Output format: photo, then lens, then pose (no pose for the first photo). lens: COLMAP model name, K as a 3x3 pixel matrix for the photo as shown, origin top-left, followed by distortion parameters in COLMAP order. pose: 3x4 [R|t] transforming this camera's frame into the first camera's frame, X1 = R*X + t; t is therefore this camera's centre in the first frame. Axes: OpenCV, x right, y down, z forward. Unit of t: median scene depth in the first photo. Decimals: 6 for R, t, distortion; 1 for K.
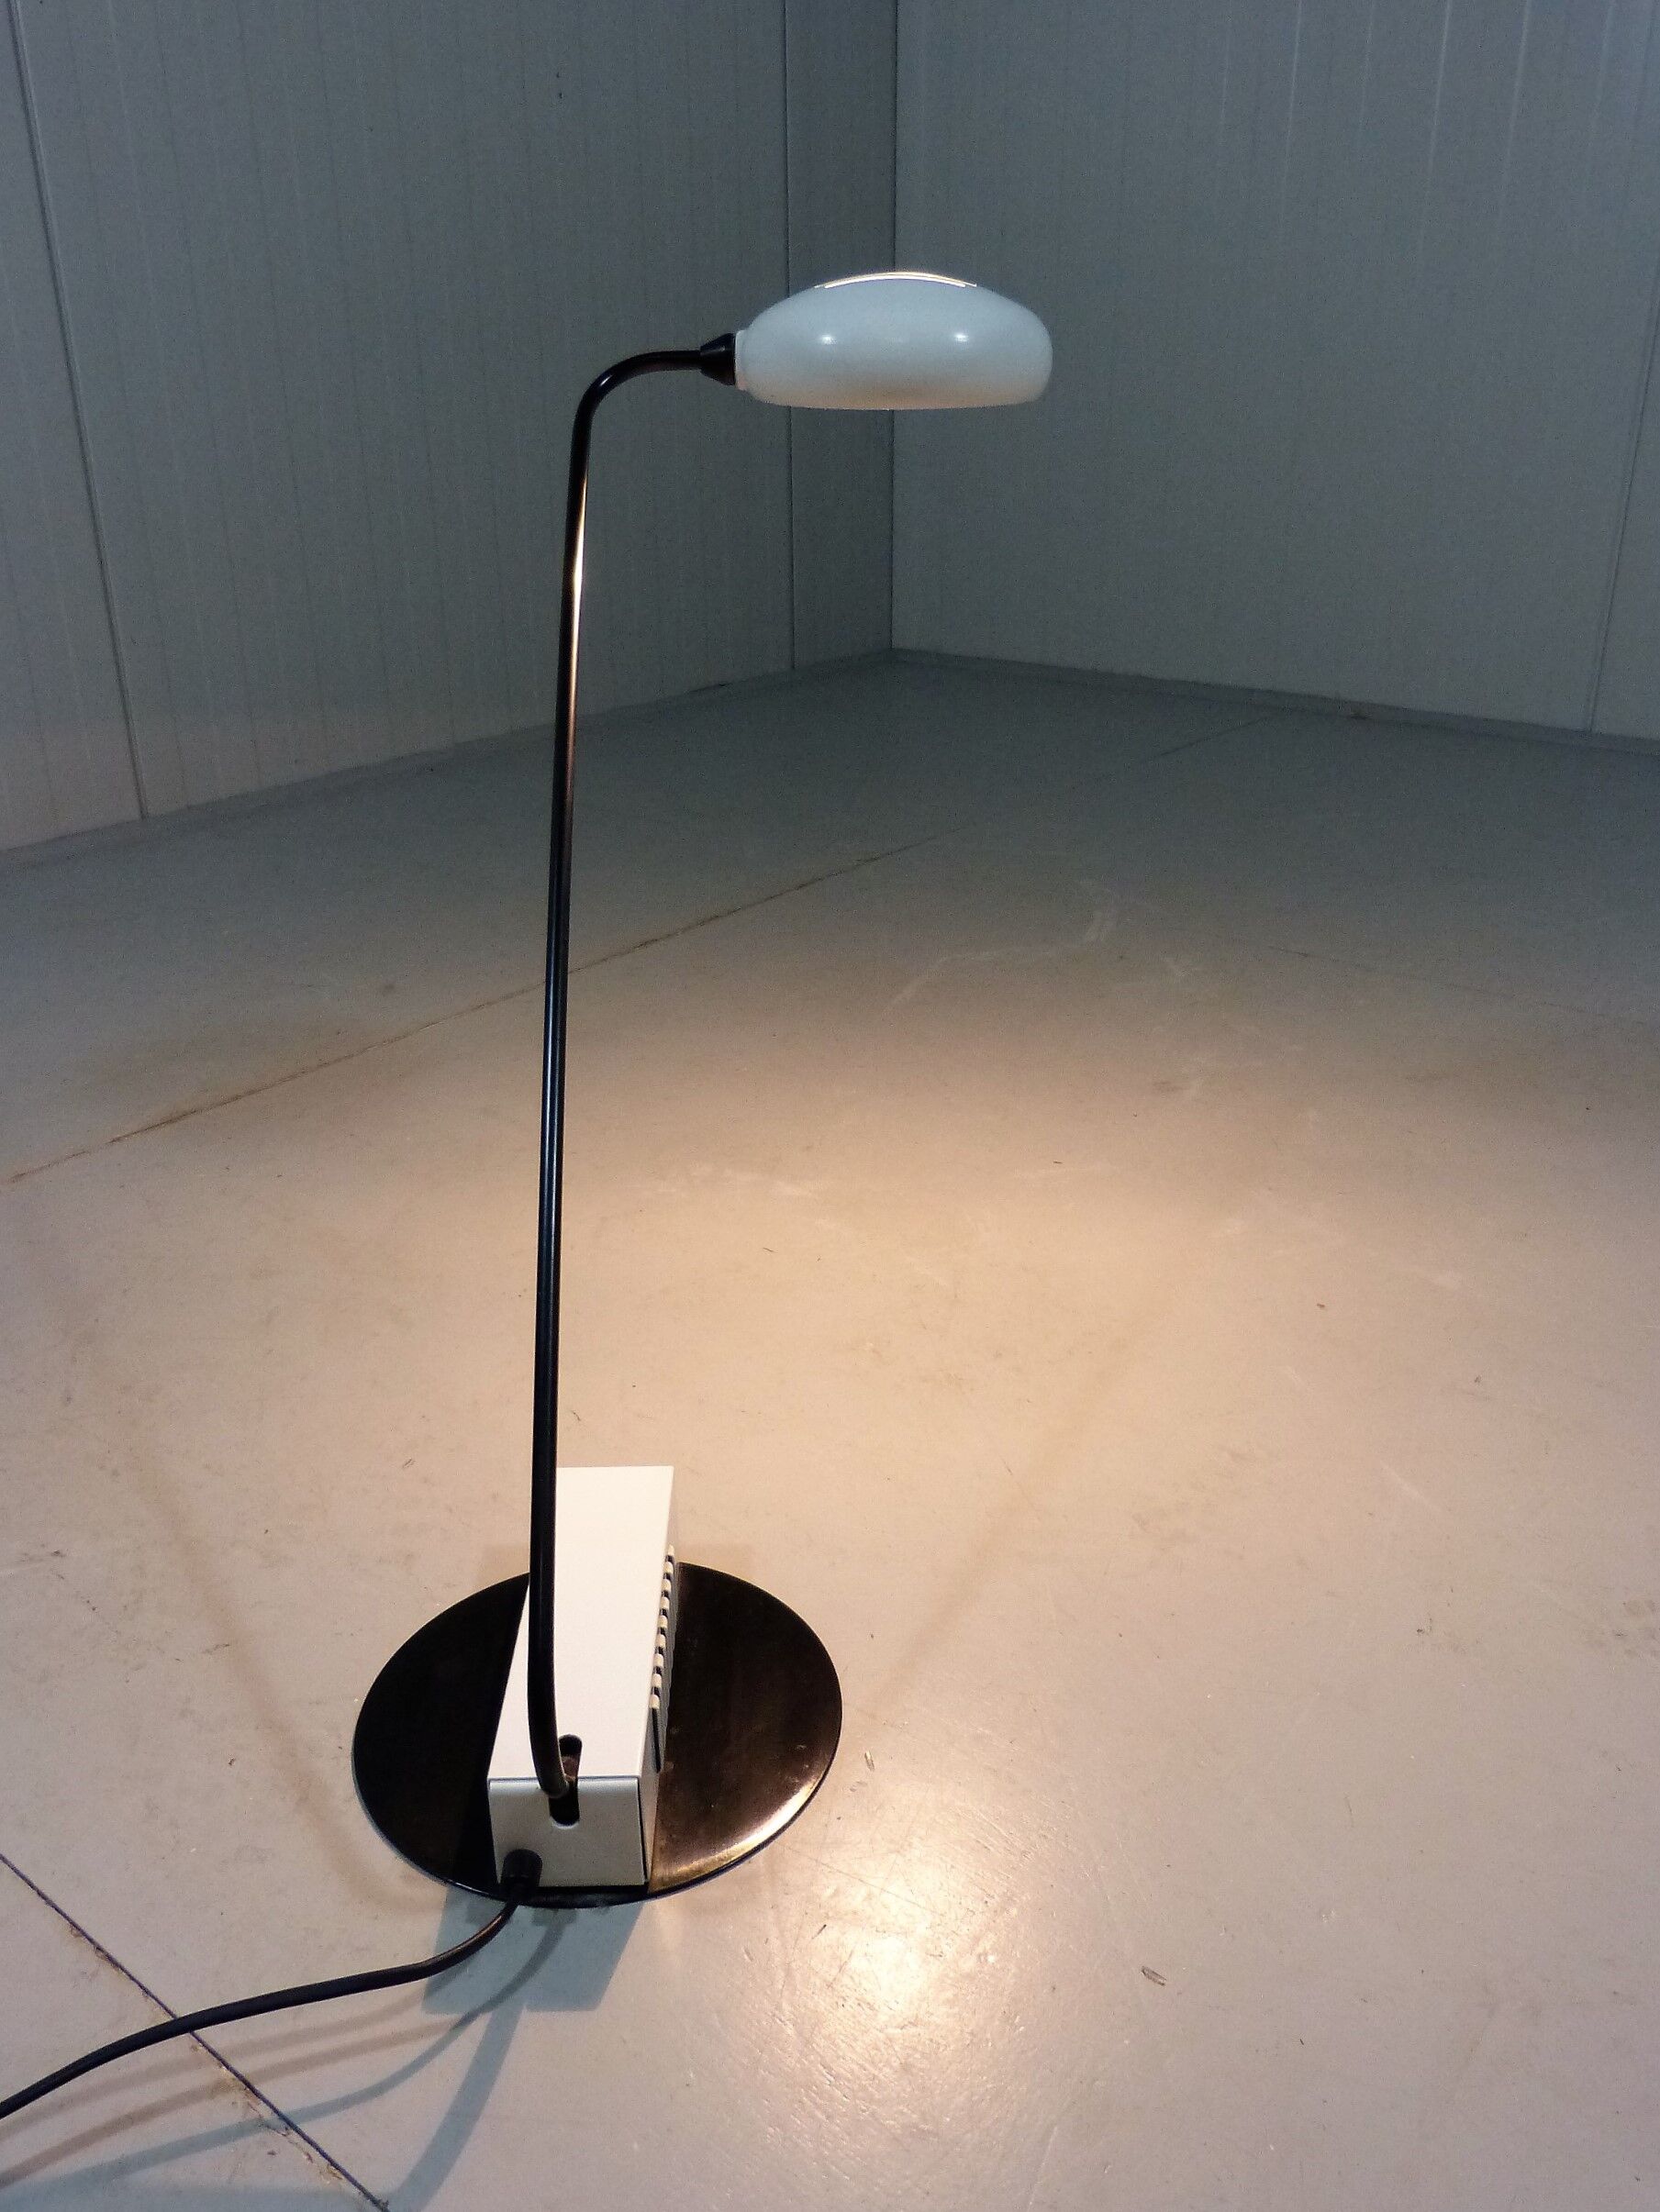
lens RADIAL K [[1755.7, 0, 837.8], [0, 1755.7, 1105.1], [0, 0, 1]] dist [-0.040333, 0.023669]
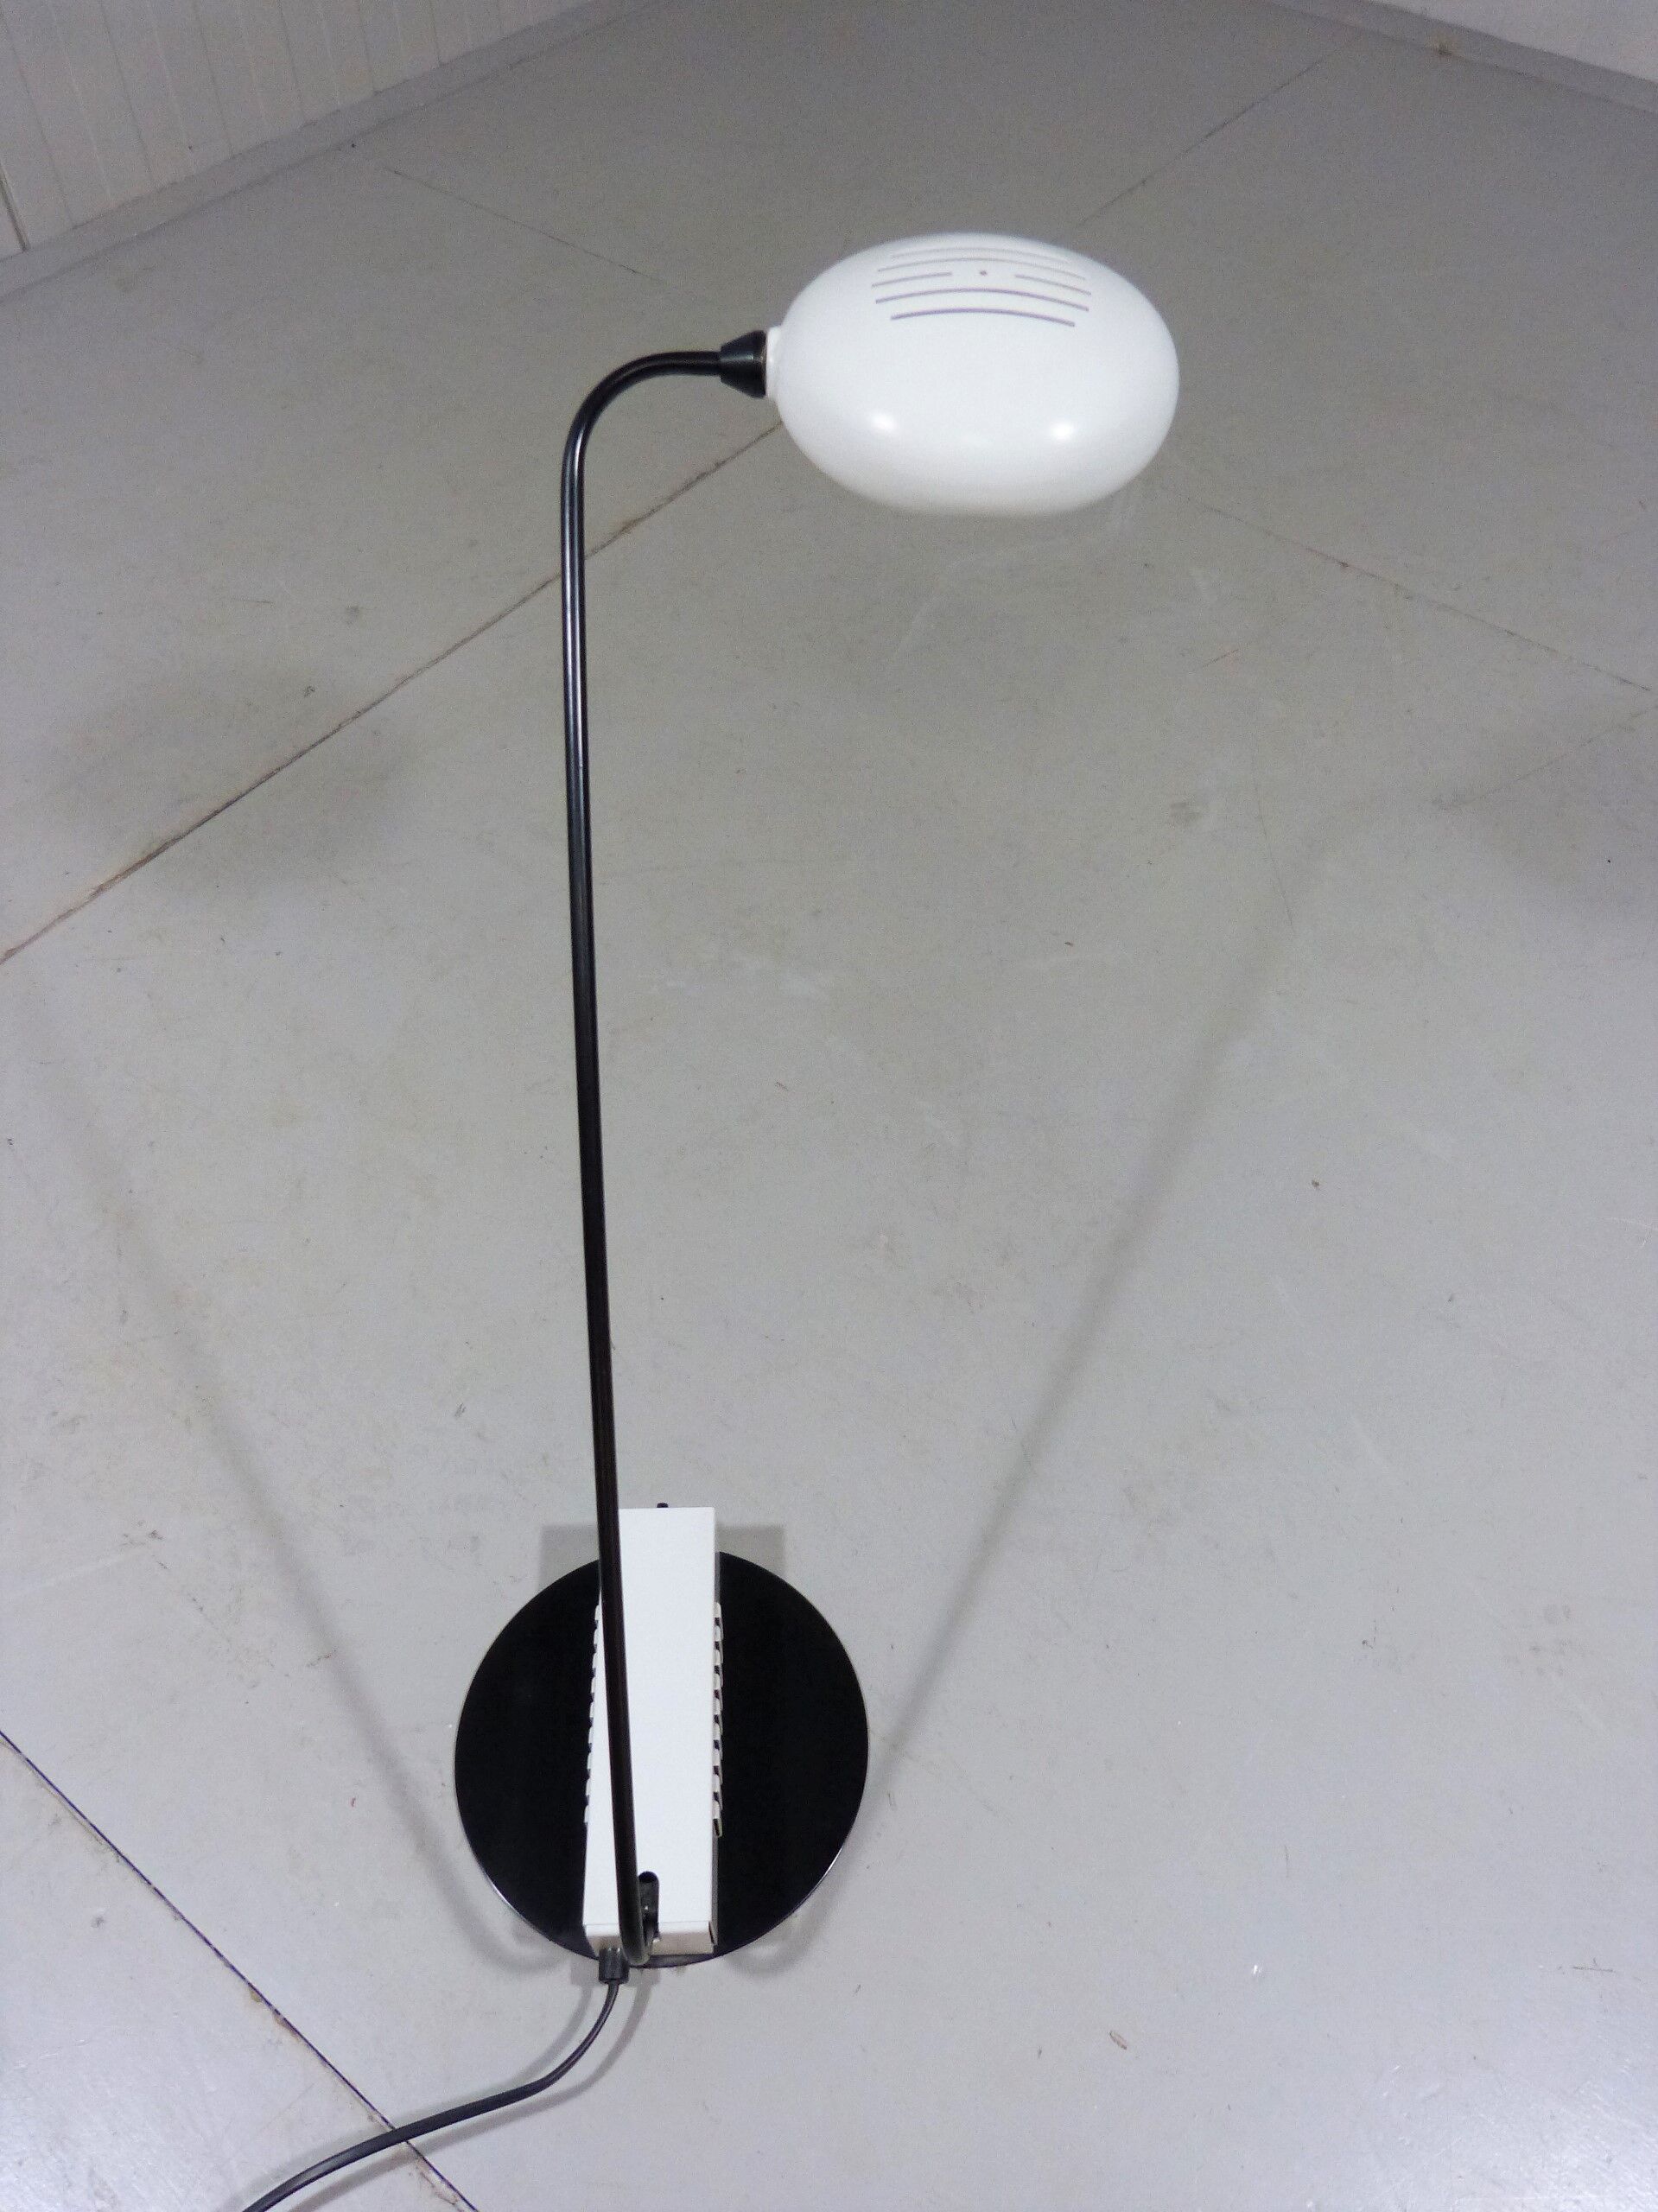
lens RADIAL K [[1652.2, 0, 838.6], [0, 1652.2, 1107.6], [0, 0, 1]] dist [-0.039632, 0.029036]
pose [[0.999576, 0.005945, 0.028514, -0.042523], [-0.019087, 0.873149, 0.487080, -0.465944], [-0.022001, -0.487417, 0.872892, 0.200544]]
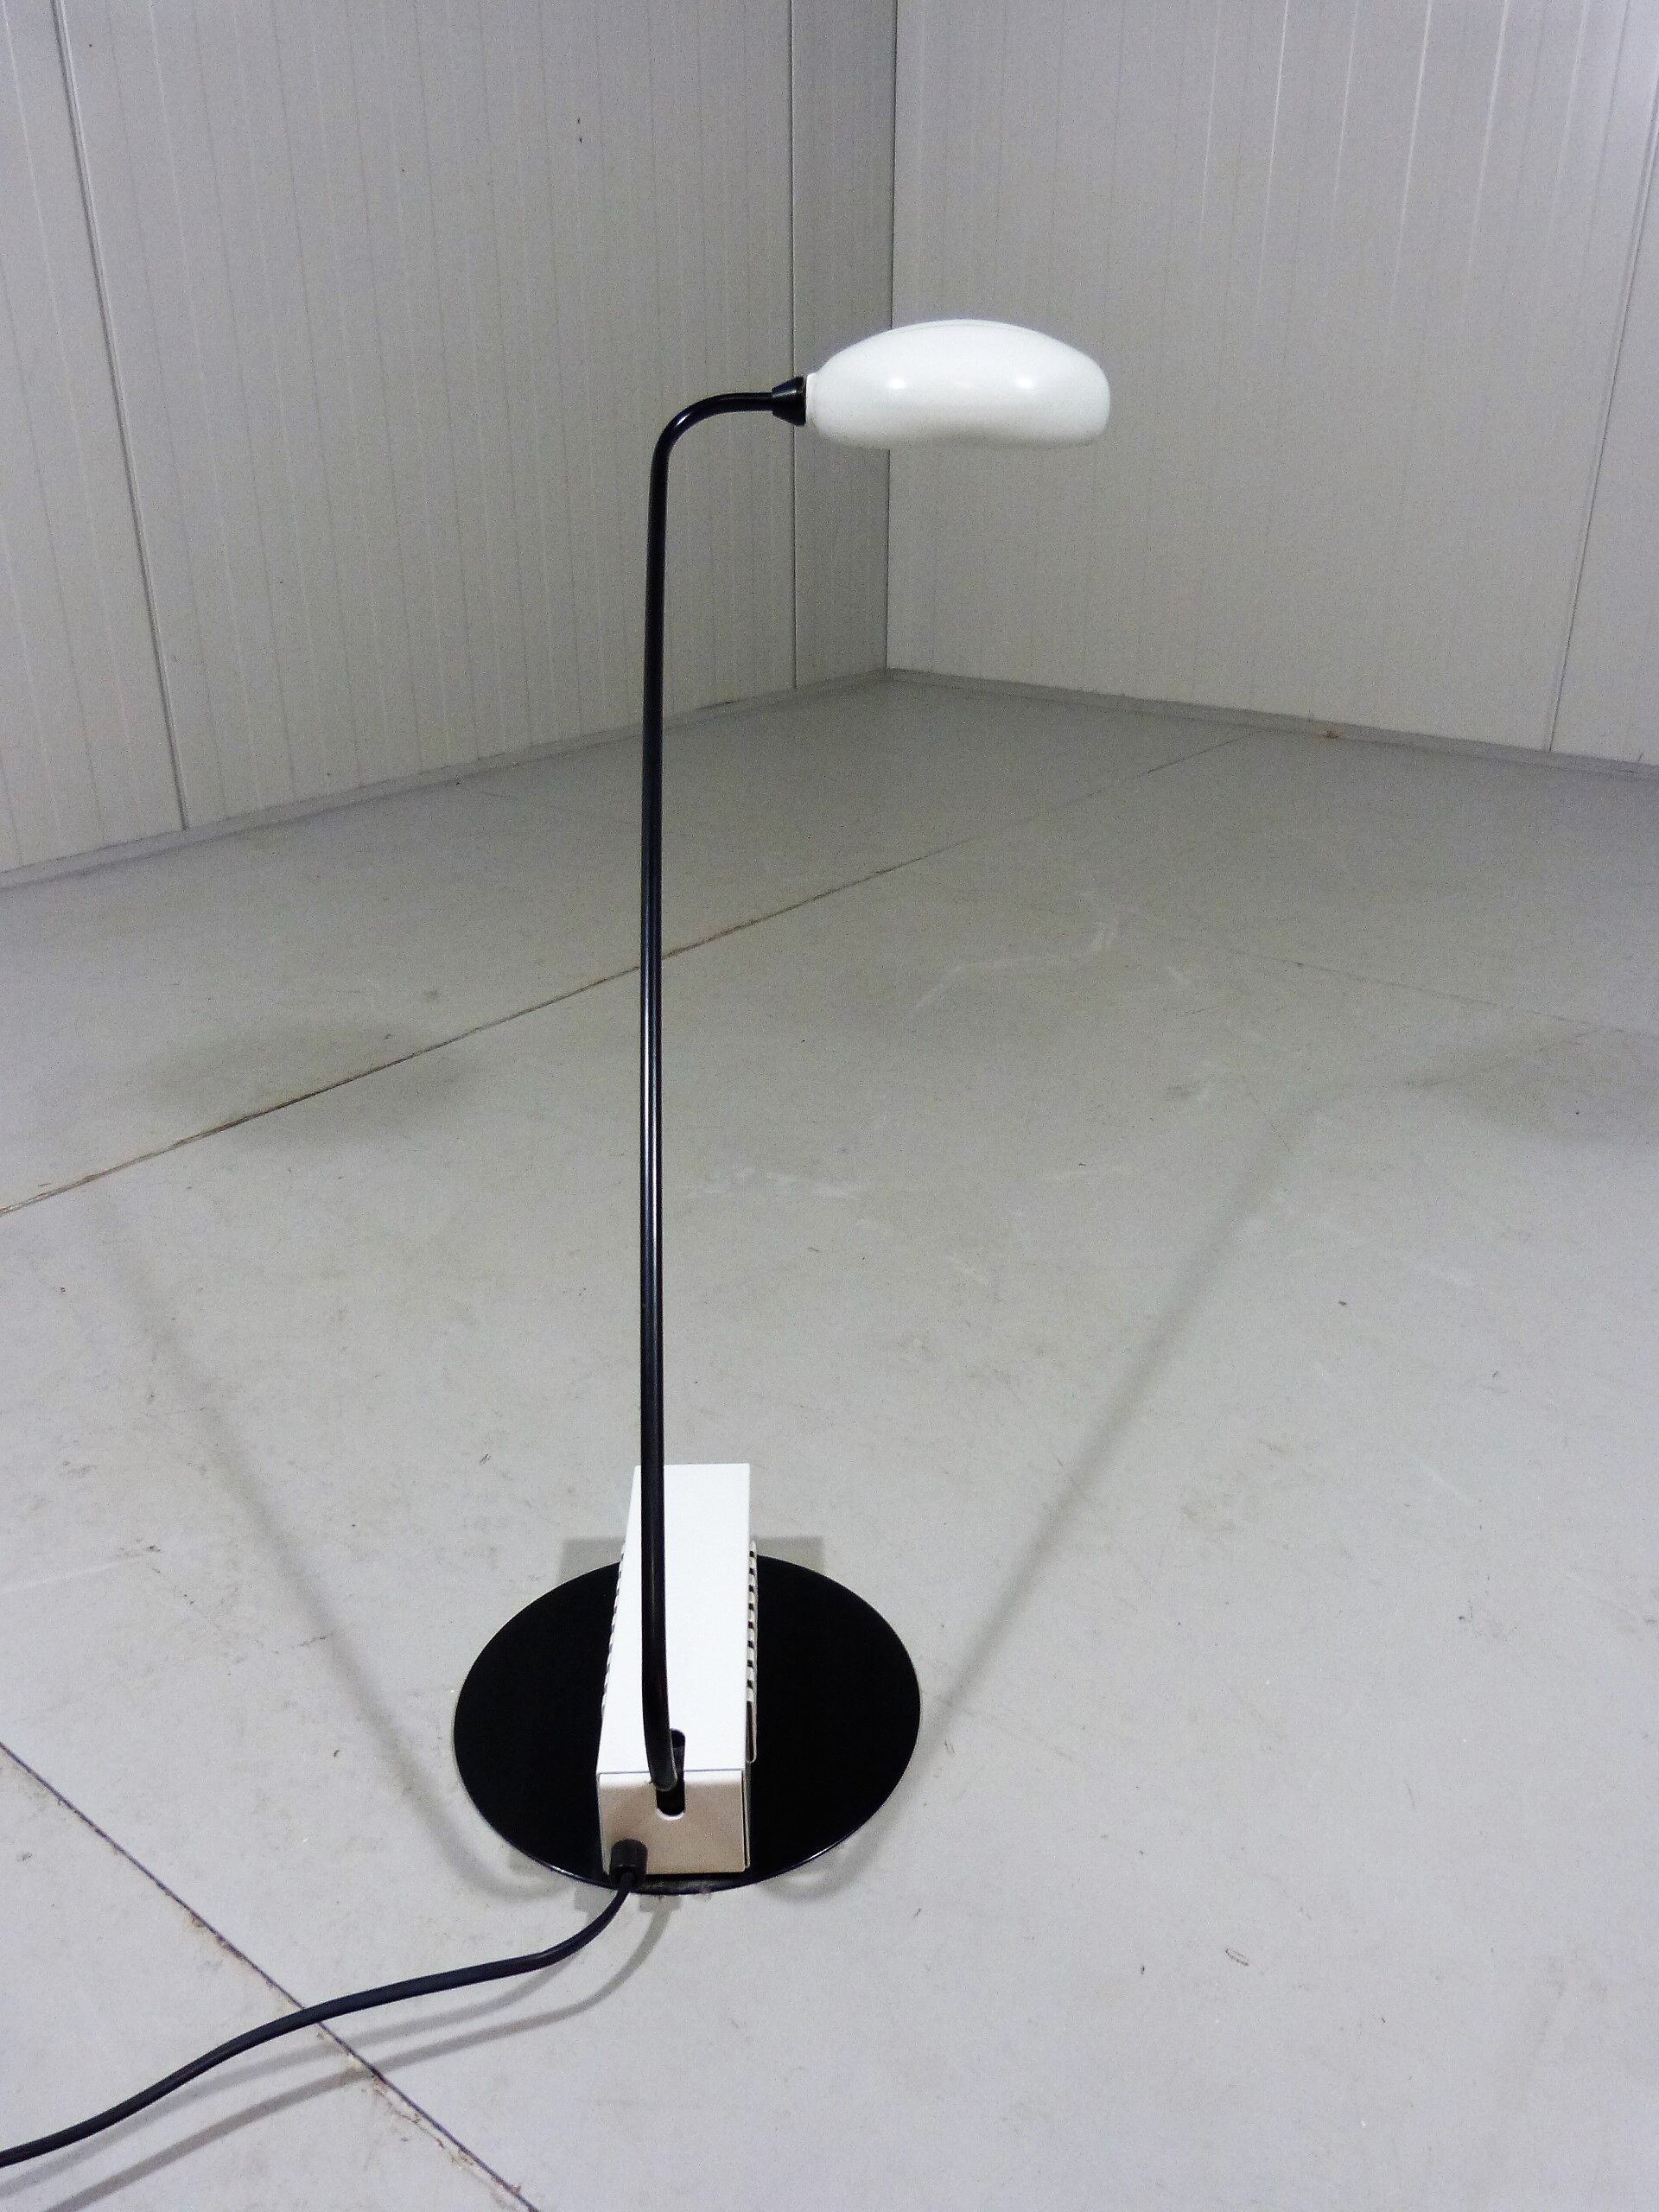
lens RADIAL K [[1652.3, 0, 839.6], [0, 1652.3, 1109.3], [0, 0, 1]] dist [-0.039632, 0.029036]
pose [[0.999857, 0.000487, 0.016878, -0.051588], [-0.000635, 0.999962, 0.008726, -0.012518], [-0.016873, -0.008735, 0.999819, 0.015439]]
